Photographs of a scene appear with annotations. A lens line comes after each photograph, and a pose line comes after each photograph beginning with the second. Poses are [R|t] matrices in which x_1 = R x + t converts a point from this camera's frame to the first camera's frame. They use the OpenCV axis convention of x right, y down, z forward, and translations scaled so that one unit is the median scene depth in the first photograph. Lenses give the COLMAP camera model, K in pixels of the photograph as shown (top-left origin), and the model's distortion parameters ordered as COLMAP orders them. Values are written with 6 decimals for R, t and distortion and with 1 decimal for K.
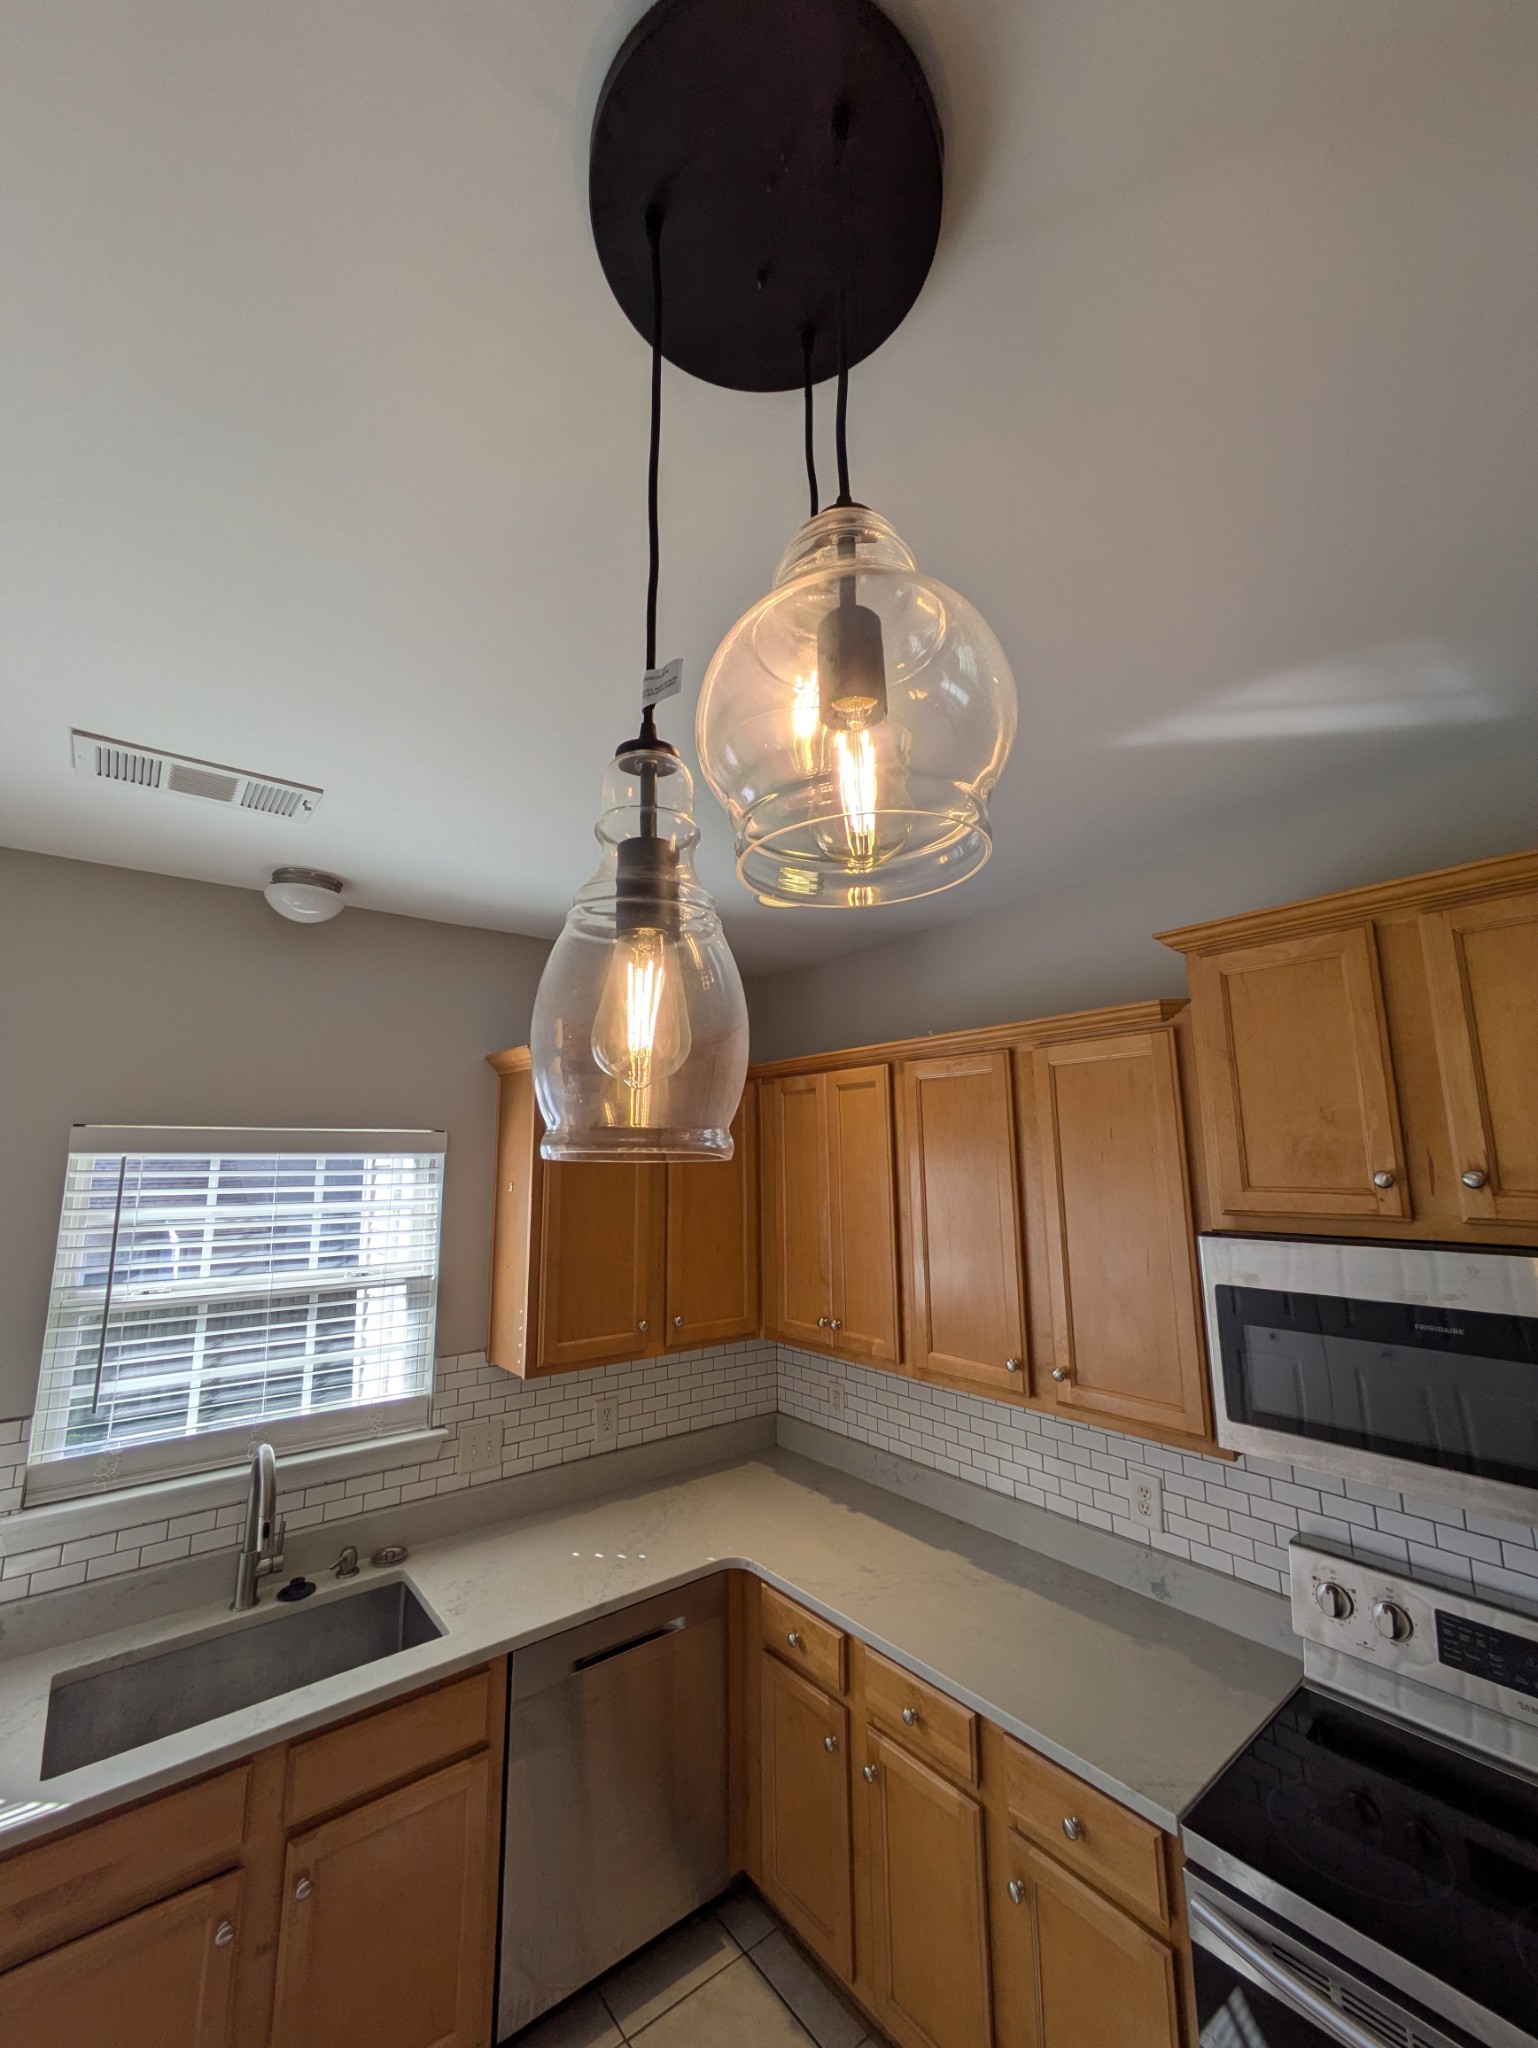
lens RADIAL K [[823.9, 0, 769.0], [0, 823.9, 1024.0], [0, 0, 1]] dist [0.002776, 0.000234]
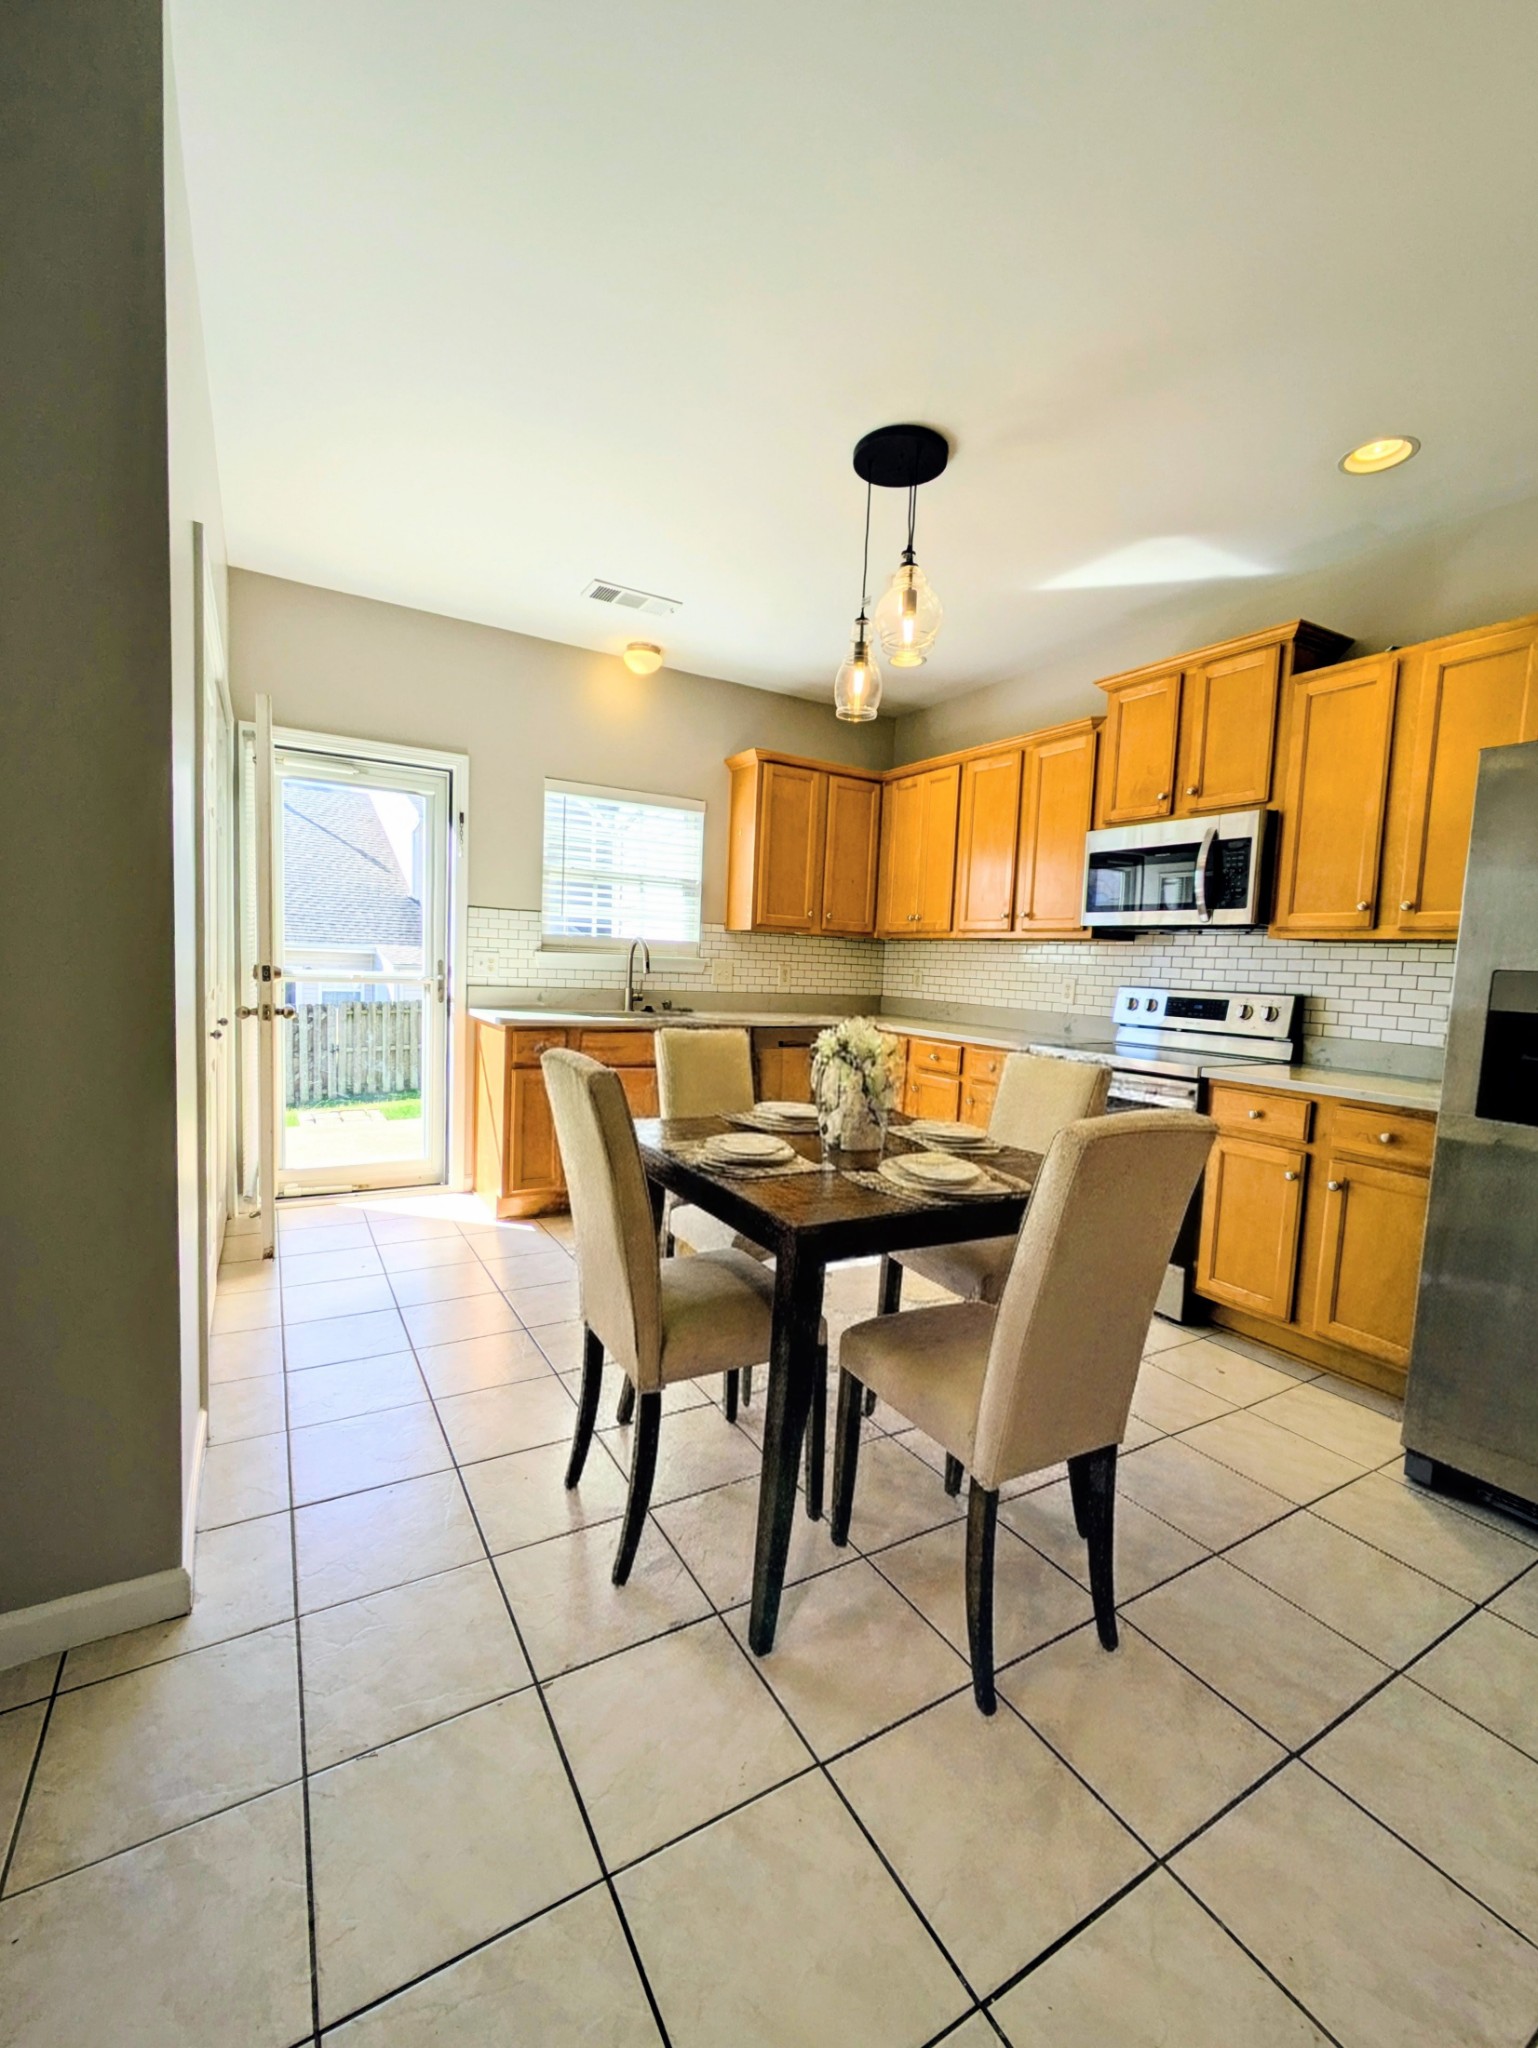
lens RADIAL K [[854.5, 0, 769.0], [0, 854.5, 1024.0], [0, 0, 1]] dist [0.001804, 0.000092]
pose [[0.988930, 0.064554, -0.133602, 0.030400], [-0.030751, 0.970020, 0.241072, 0.189332], [0.145159, -0.234295, 0.961267, -1.109123]]
